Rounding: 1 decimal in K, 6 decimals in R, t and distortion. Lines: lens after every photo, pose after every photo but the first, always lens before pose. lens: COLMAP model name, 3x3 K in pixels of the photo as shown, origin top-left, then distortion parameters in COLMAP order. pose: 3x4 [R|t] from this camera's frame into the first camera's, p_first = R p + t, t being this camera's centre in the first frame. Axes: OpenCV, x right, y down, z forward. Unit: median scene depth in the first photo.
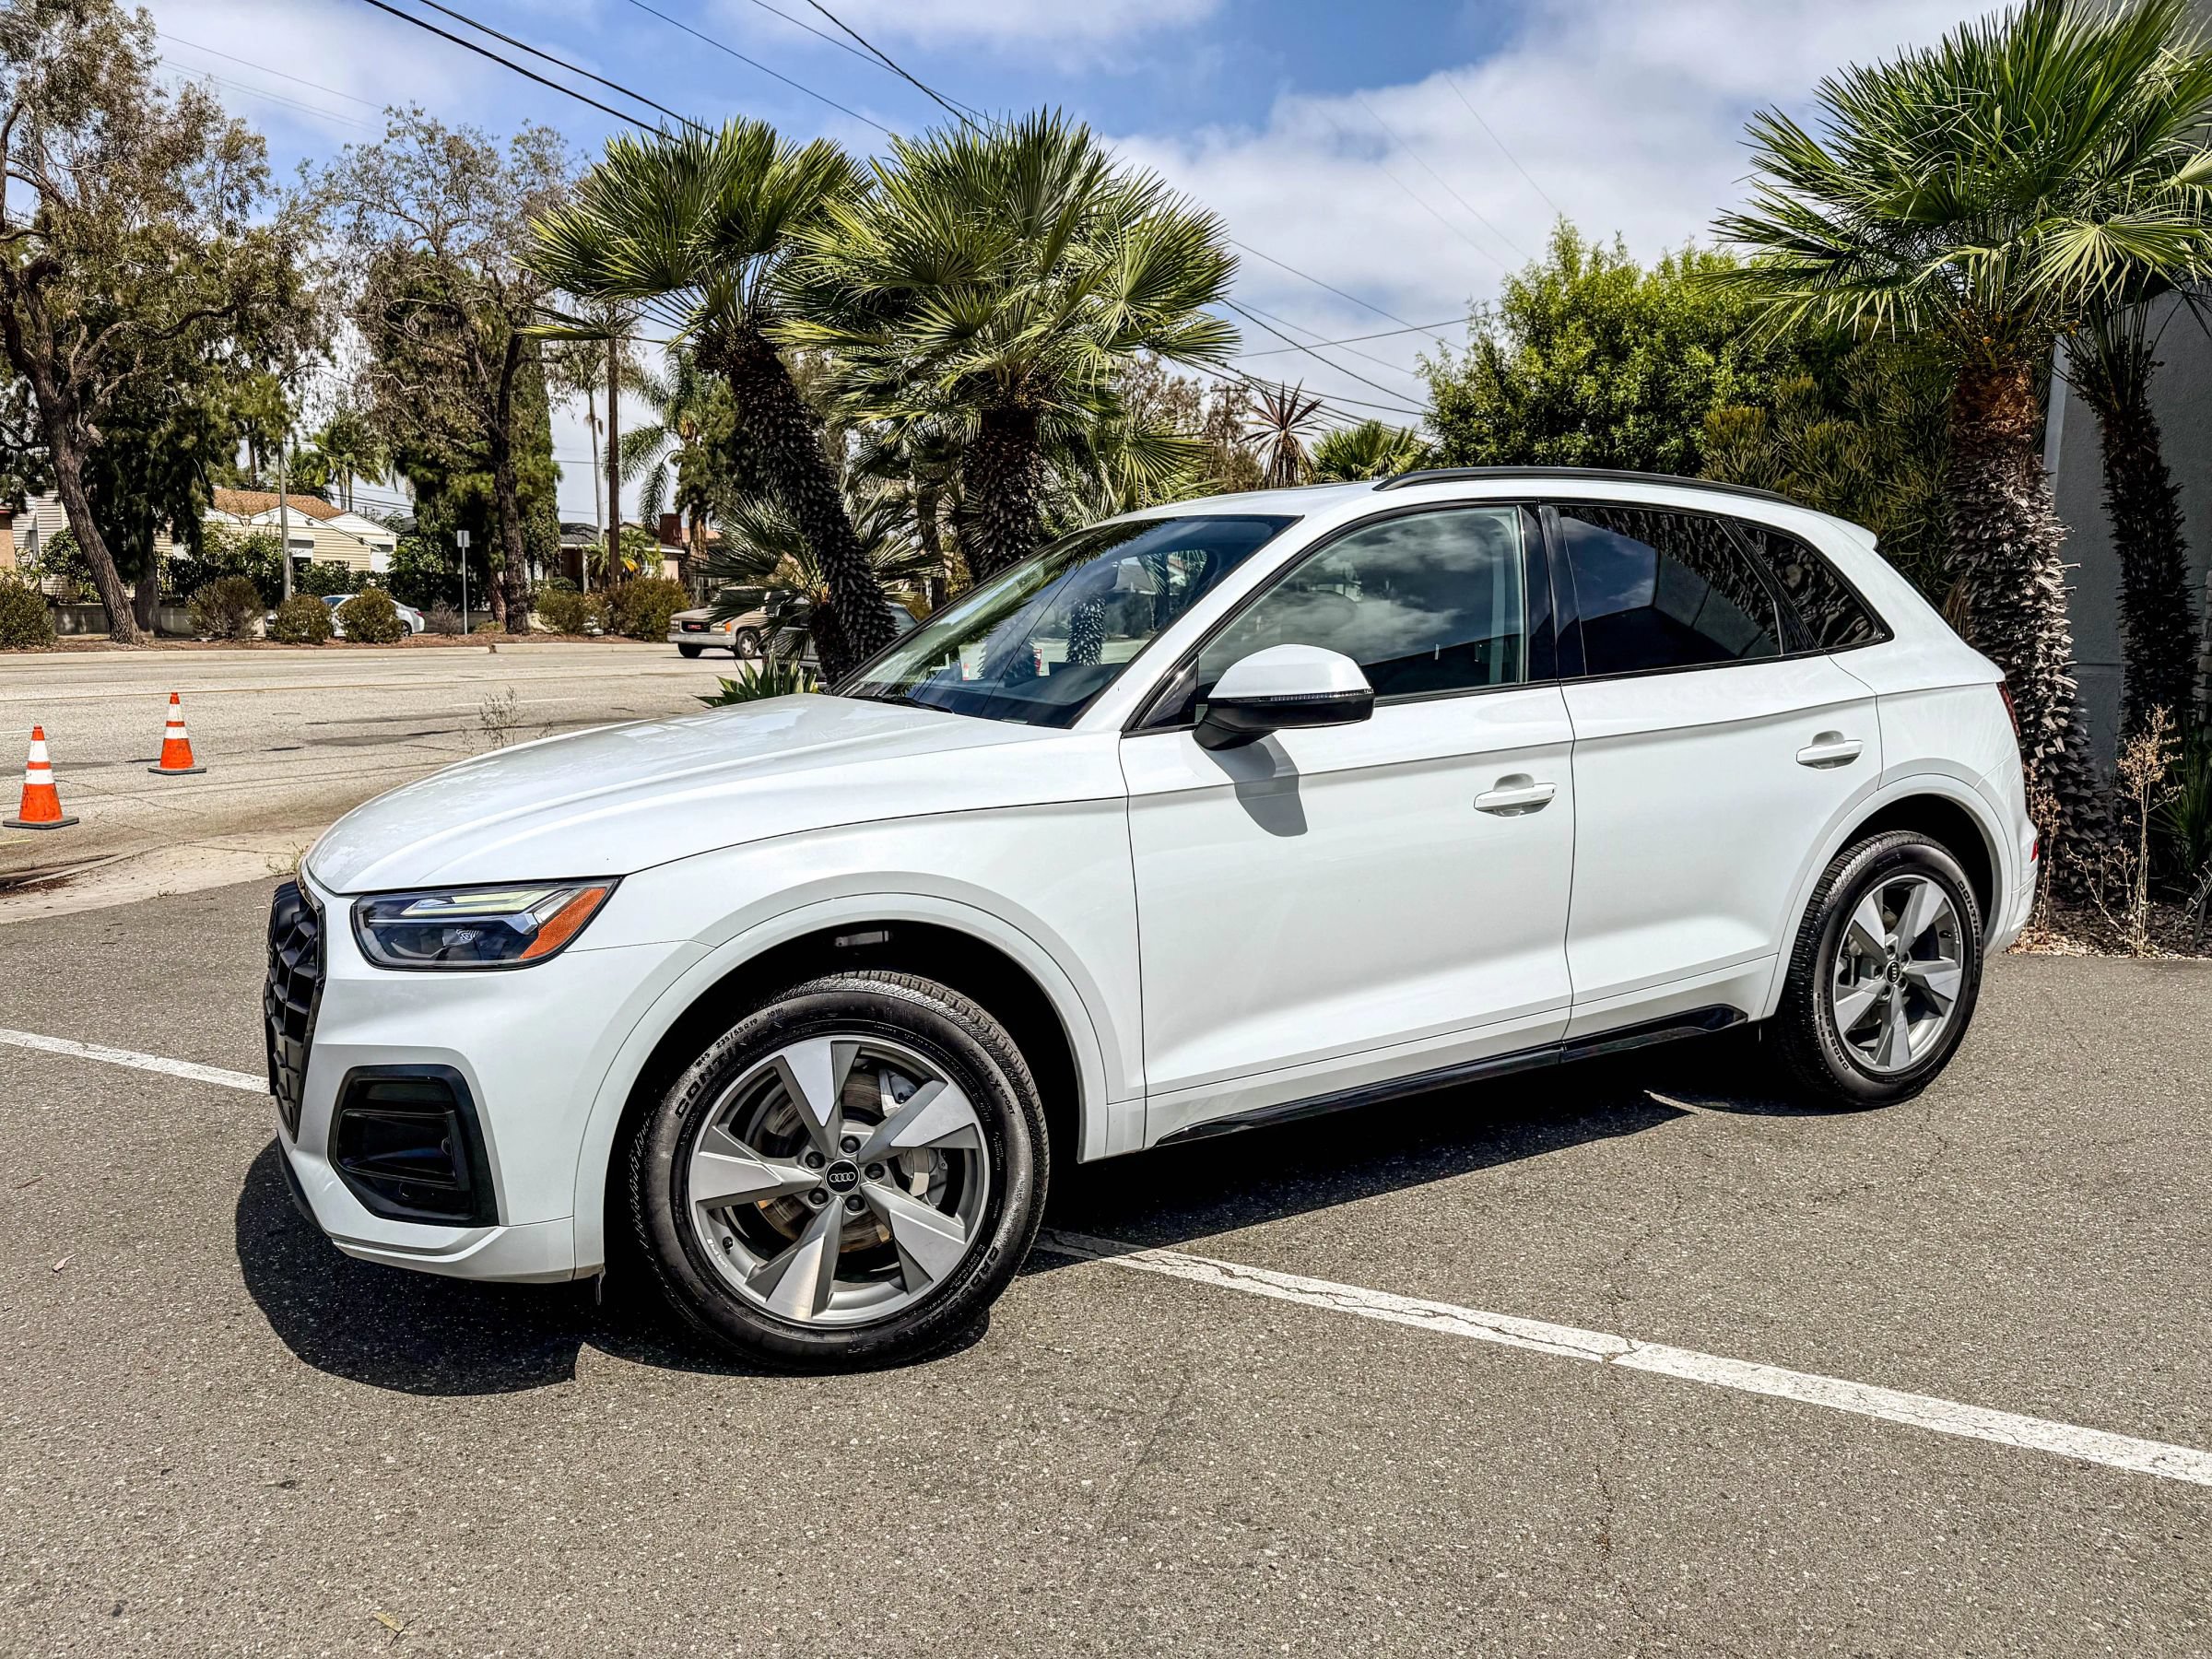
lens RADIAL K [[1539.9, 0, 1108.2], [0, 1539.9, 841.7], [0, 0, 1]] dist [0.008252, -0.011852]
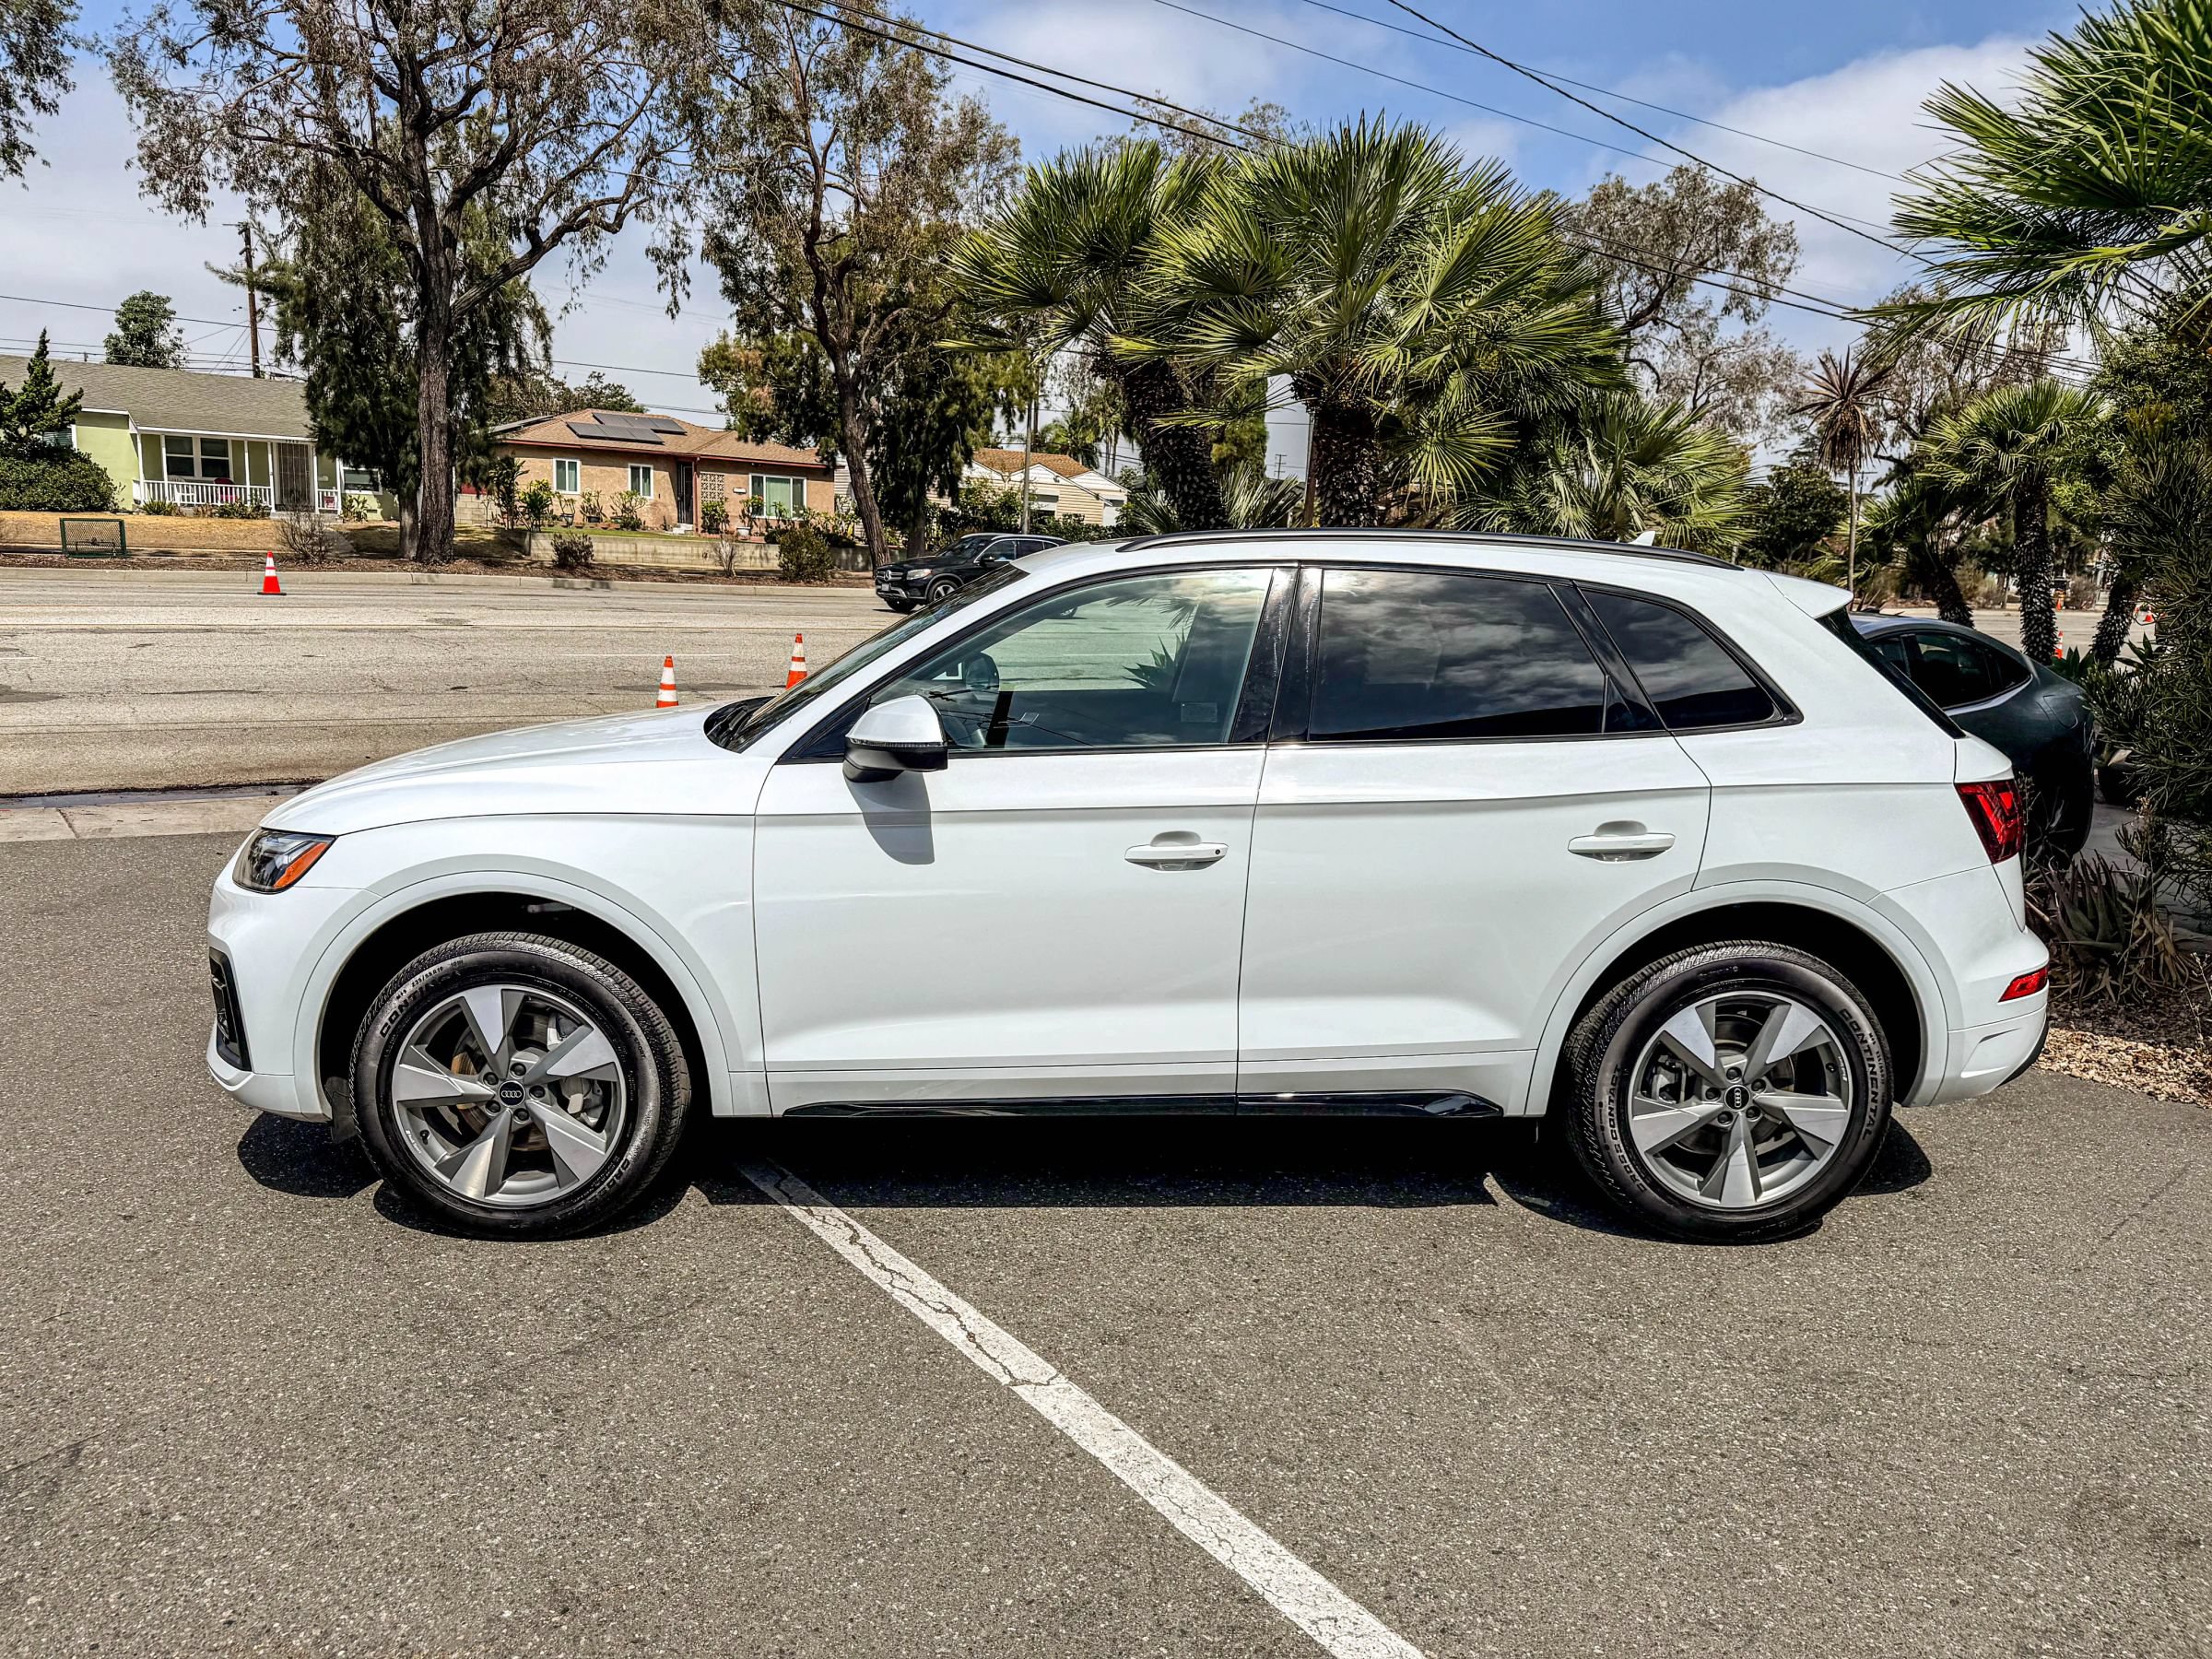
lens RADIAL K [[1543.6, 0, 1097.7], [0, 1543.6, 827.3], [0, 0, 1]] dist [0.044267, -0.053602]
pose [[0.891868, 0.109450, -0.438852, 0.448338], [-0.101505, 0.993964, 0.041610, -0.056244], [0.440758, 0.007436, 0.897595, 0.028470]]
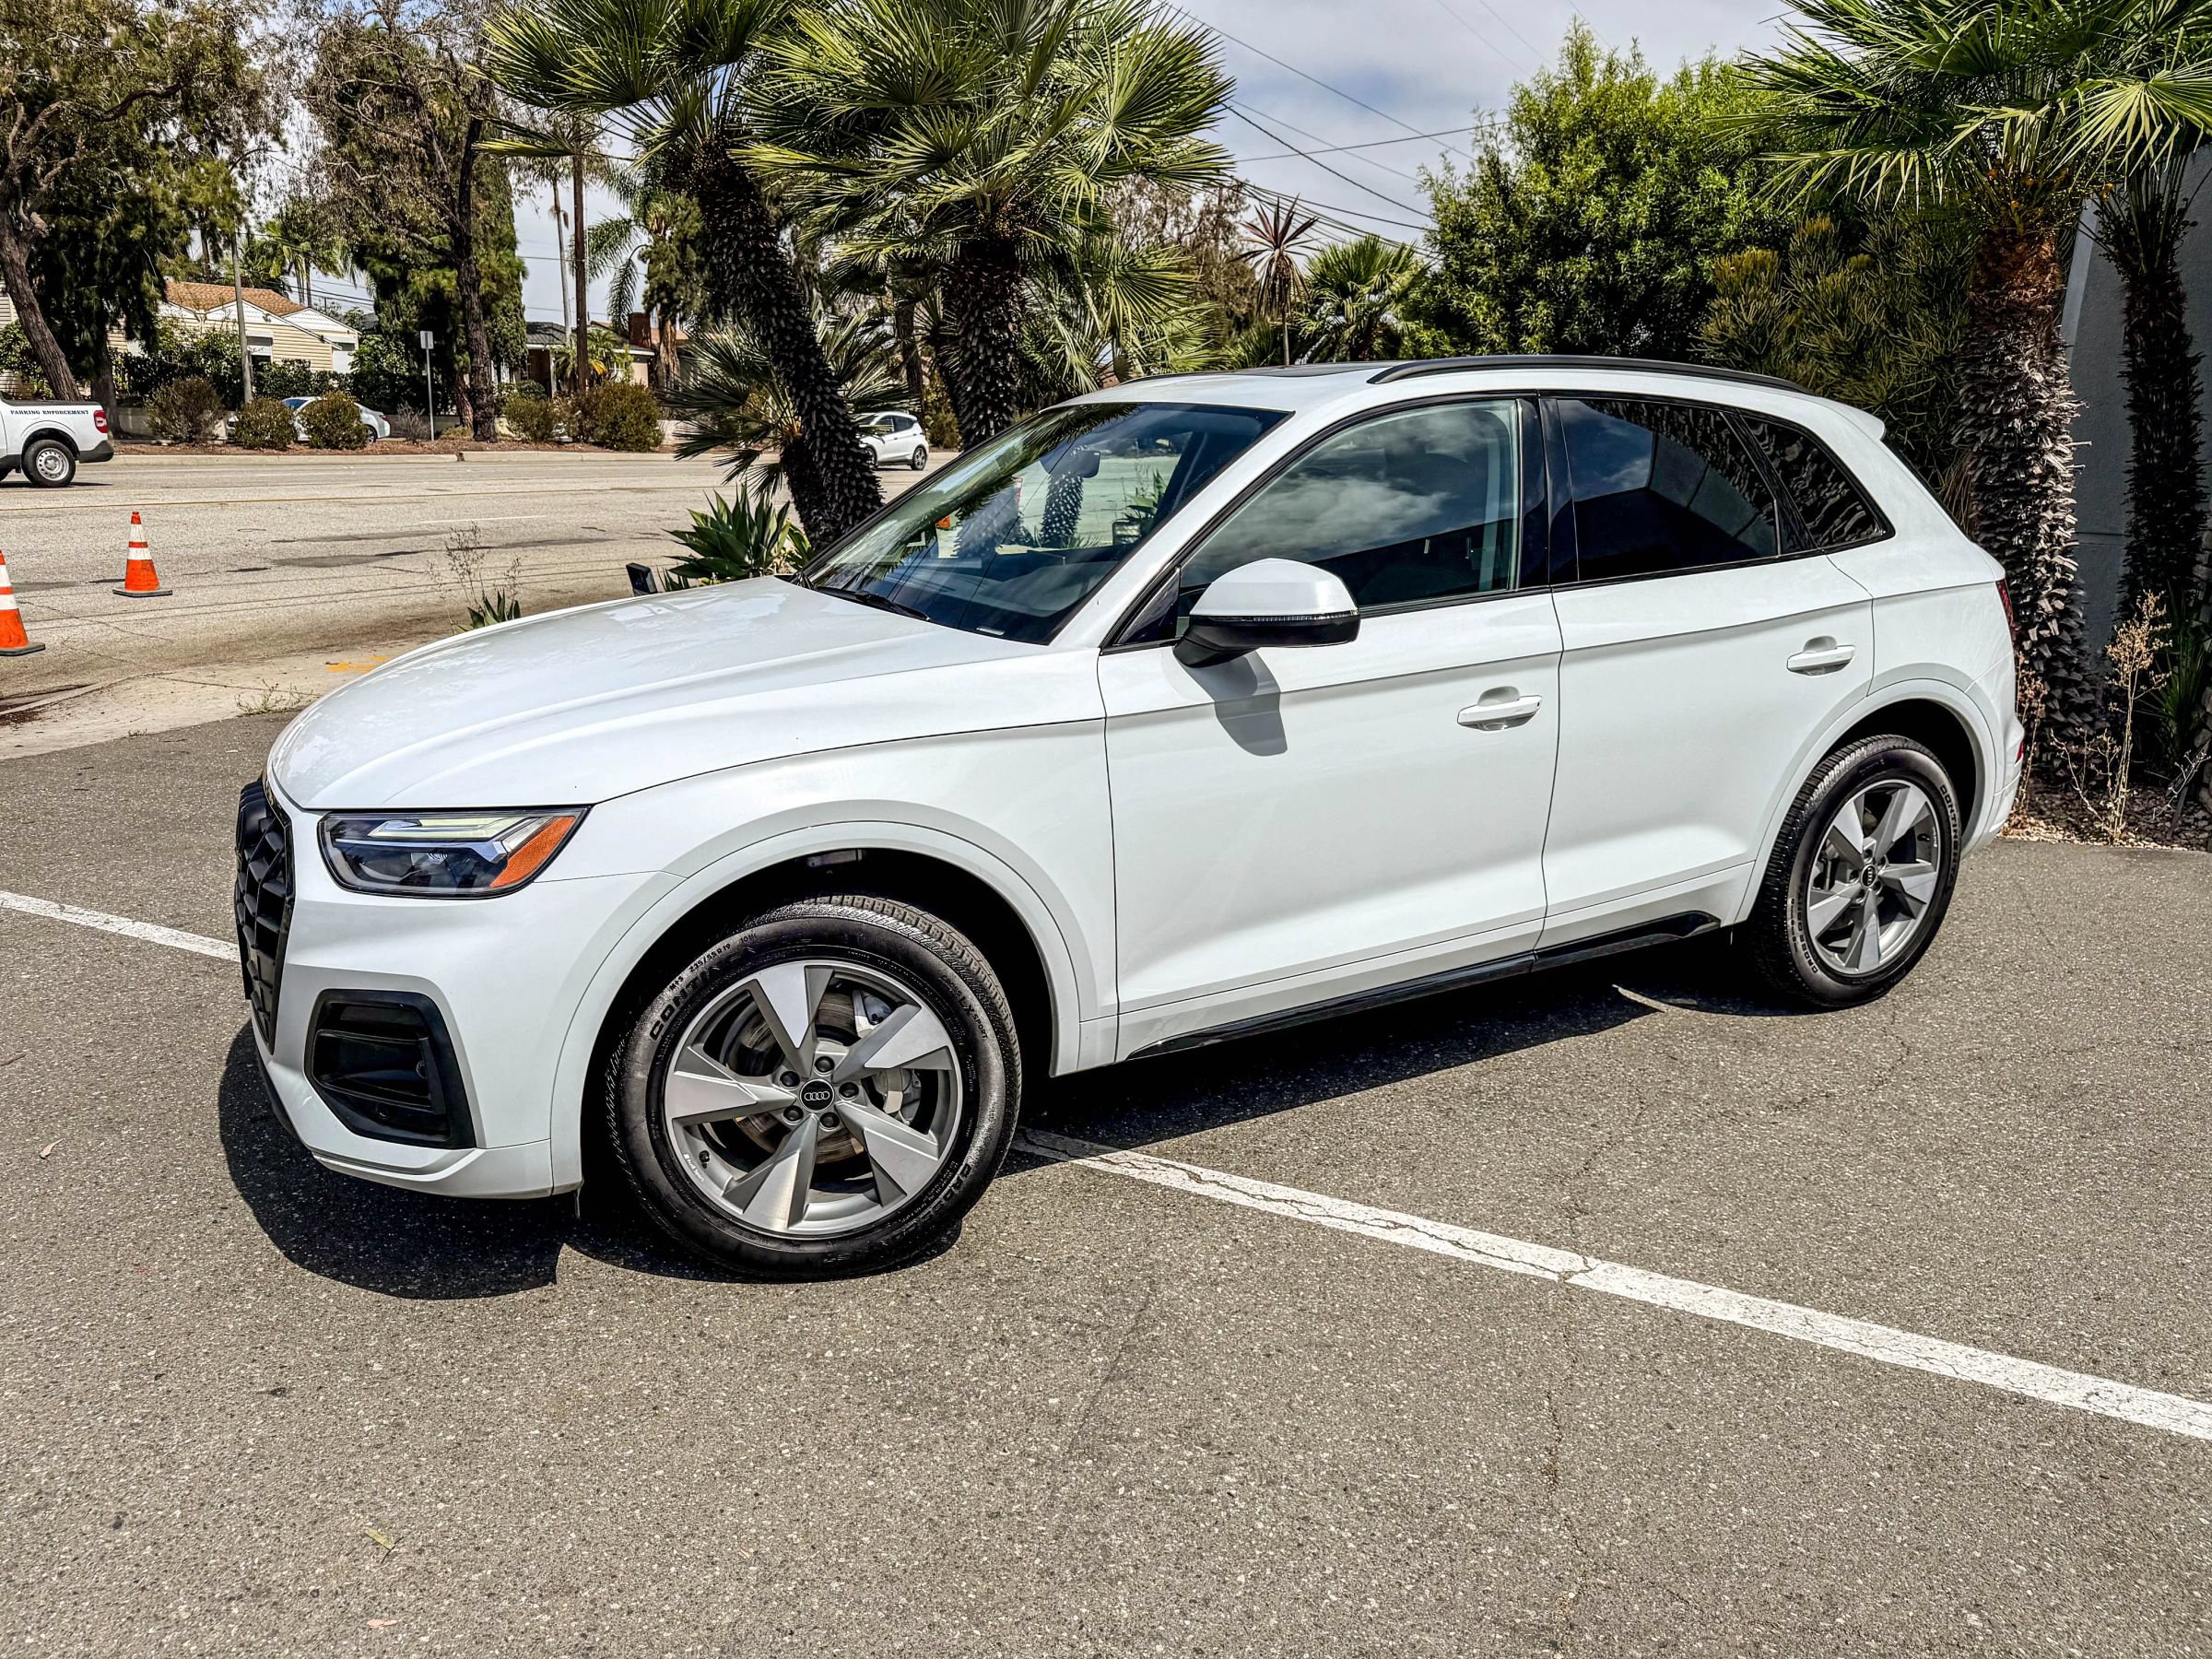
lens RADIAL K [[1538.0, 0, 1090.9], [0, 1538.0, 838.4], [0, 0, 1]] dist [0.015355, -0.020450]
pose [[0.999875, 0.015352, 0.003707, 0.000631], [-0.015677, 0.993213, 0.115246, -0.037668], [-0.001912, -0.115290, 0.993330, 0.008639]]
